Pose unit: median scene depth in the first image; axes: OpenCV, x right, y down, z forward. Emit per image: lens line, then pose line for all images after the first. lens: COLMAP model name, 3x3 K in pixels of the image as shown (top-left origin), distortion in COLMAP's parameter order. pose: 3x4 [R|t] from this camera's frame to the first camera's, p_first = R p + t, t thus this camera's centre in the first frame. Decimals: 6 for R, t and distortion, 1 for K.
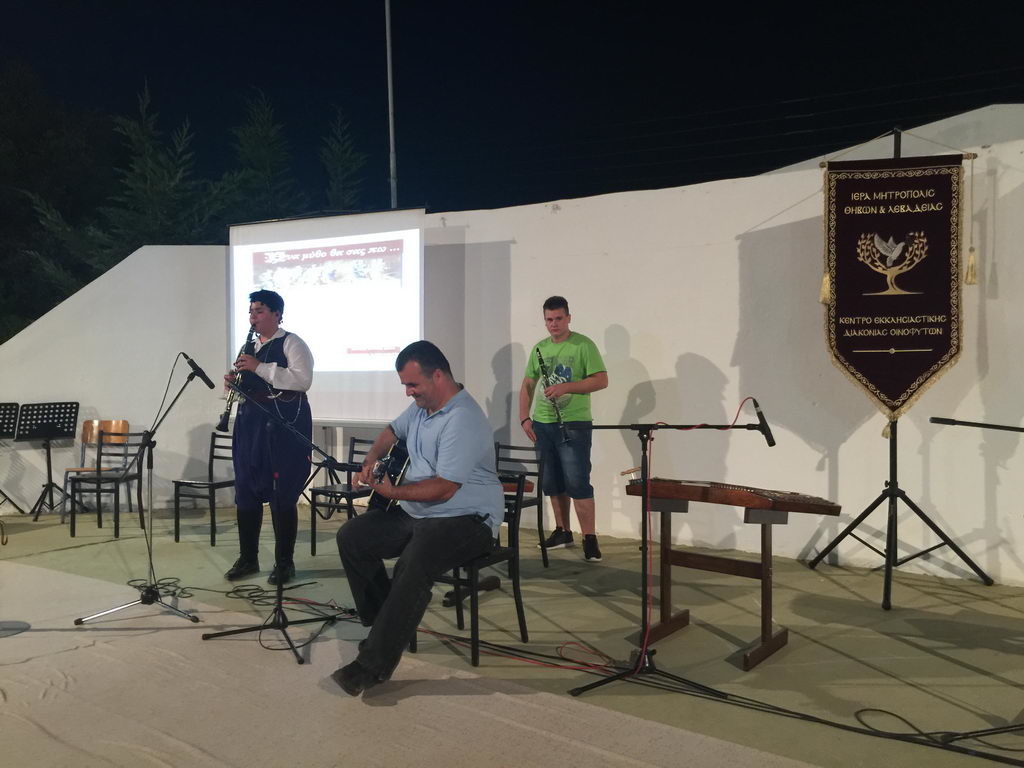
lens RADIAL K [[848.4, 0, 508.0], [0, 848.4, 378.0], [0, 0, 1]] dist [0.061451, -0.081990]
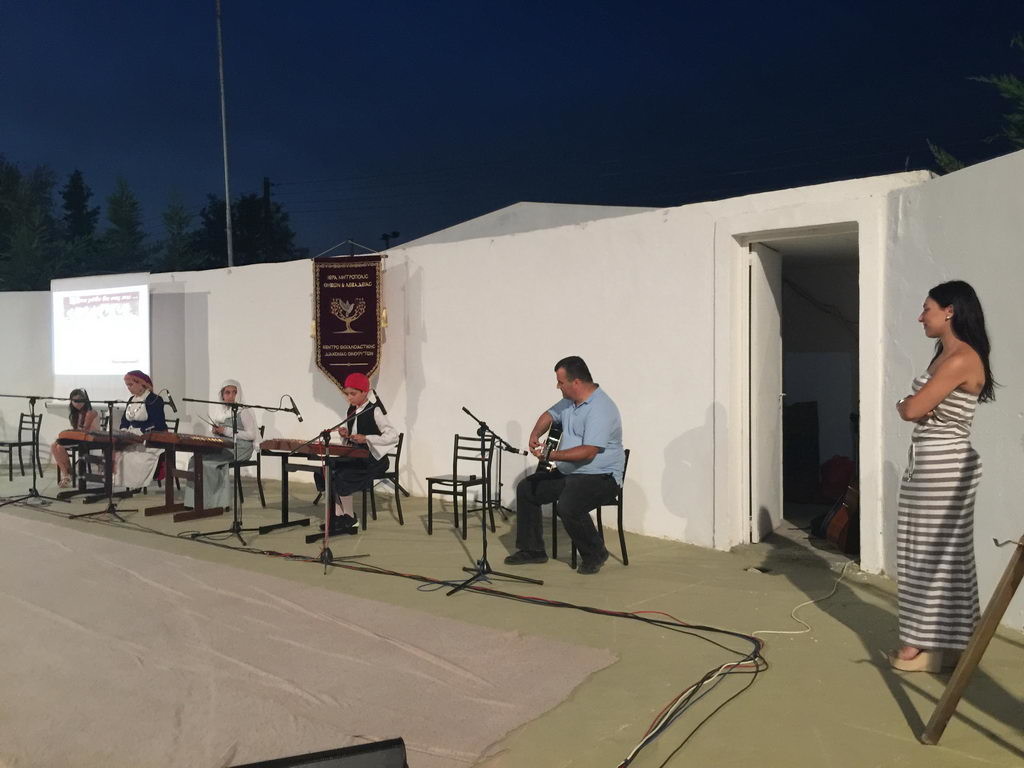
lens RADIAL K [[862.0, 0, 514.6], [0, 862.0, 369.8], [0, 0, 1]] dist [-0.007095, -0.004074]
pose [[0.999332, 0.000687, -0.036551, 0.851600], [-0.001010, 0.999960, -0.008838, -0.004896], [0.036543, 0.008869, 0.999293, -0.770177]]
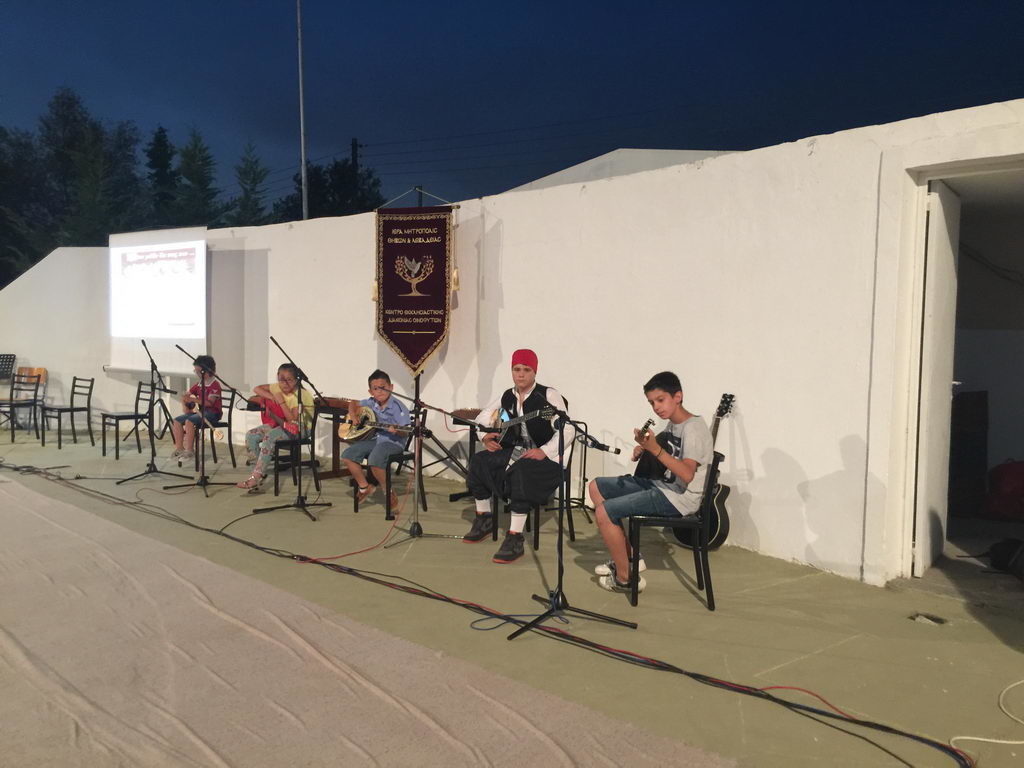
lens RADIAL K [[849.8, 0, 502.5], [0, 849.8, 378.0], [0, 0, 1]] dist [0.062301, -0.076192]
pose [[0.987636, 0.030031, -0.153864, 0.839405], [-0.024683, 0.999027, 0.036552, -0.009281], [0.154812, -0.032302, 0.987416, -0.493040]]
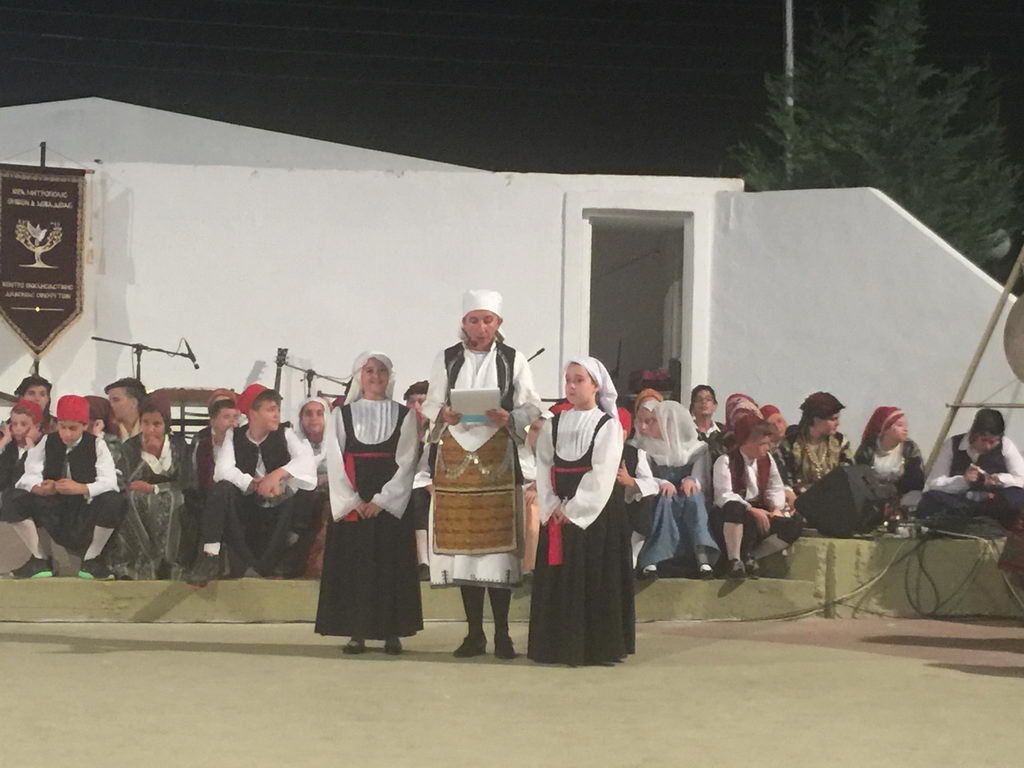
lens RADIAL K [[2173.6, 0, 512.0], [0, 2173.6, 384.0], [0, 0, 1]] dist [-0.026149, 0.379334]
pose [[0.717018, 0.025835, 0.696576, -1.371434], [-0.012588, 0.999630, -0.024118, 0.156665], [-0.696941, 0.008524, 0.717078, -1.935879]]
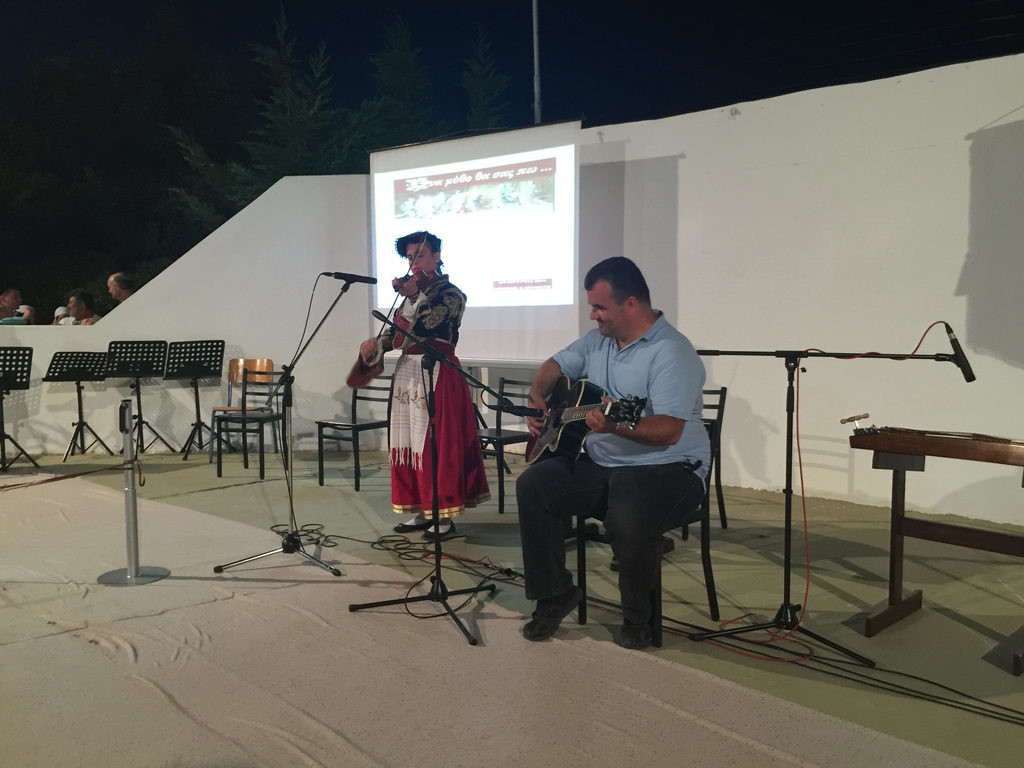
lens RADIAL K [[850.7, 0, 512.0], [0, 850.7, 384.0], [0, 0, 1]] dist [0.050942, -0.000239]
pose [[0.988431, 0.009609, -0.151368, -0.041581], [0.000728, 0.997679, 0.068087, 0.017590], [0.151671, -0.067410, 0.986130, 0.125745]]
